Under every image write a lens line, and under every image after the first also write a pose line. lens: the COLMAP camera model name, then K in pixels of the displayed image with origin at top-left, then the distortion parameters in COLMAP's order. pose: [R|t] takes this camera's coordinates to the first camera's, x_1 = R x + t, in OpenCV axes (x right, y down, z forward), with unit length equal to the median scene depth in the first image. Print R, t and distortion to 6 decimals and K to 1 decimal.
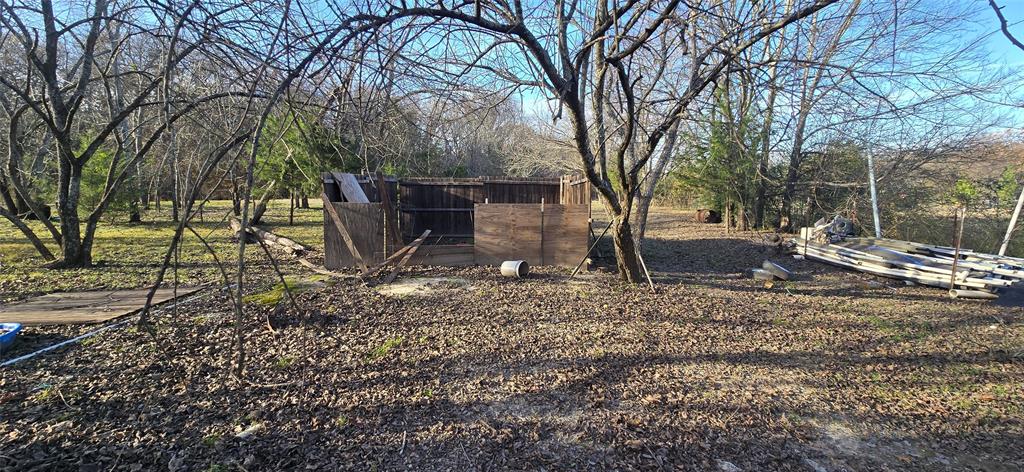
lens RADIAL K [[416.9, 0, 511.8], [0, 416.9, 234.7], [0, 0, 1]] dist [-0.002937, 0.000661]
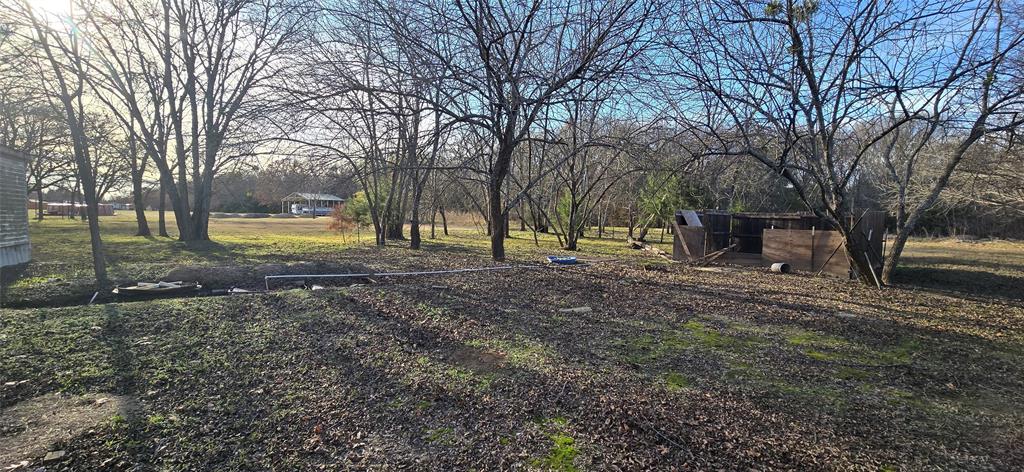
lens RADIAL K [[416.9, 0, 518.4], [0, 416.9, 233.7], [0, 0, 1]] dist [-0.002937, 0.000661]
pose [[0.672831, 0.038639, -0.738786, 0.529716], [-0.102230, 0.993911, -0.041121, 0.123168], [0.732699, 0.103193, 0.672684, -0.892305]]
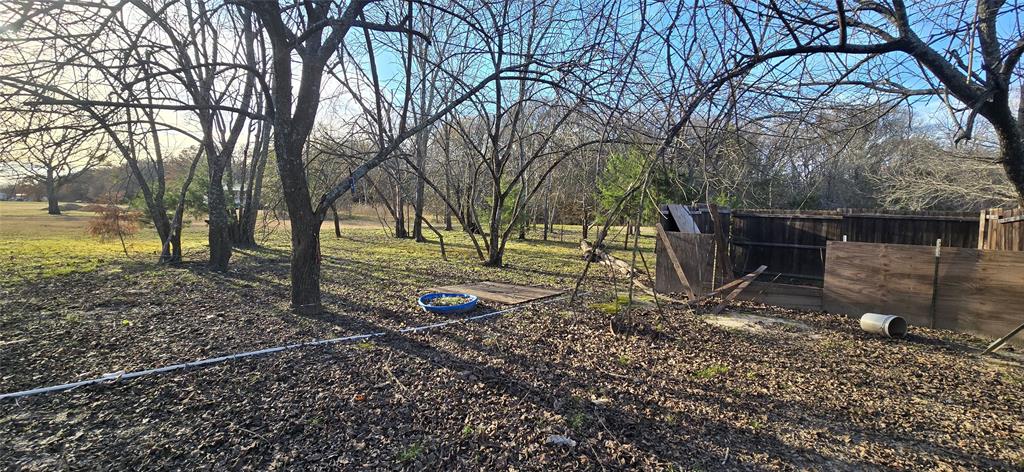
lens RADIAL K [[416.9, 0, 515.5], [0, 416.9, 232.7], [0, 0, 1]] dist [-0.002937, 0.000661]
pose [[0.740265, 0.048413, -0.670570, 0.012489], [-0.098494, 0.994452, -0.036934, 0.005395], [0.665062, 0.093388, 0.740926, -0.082877]]
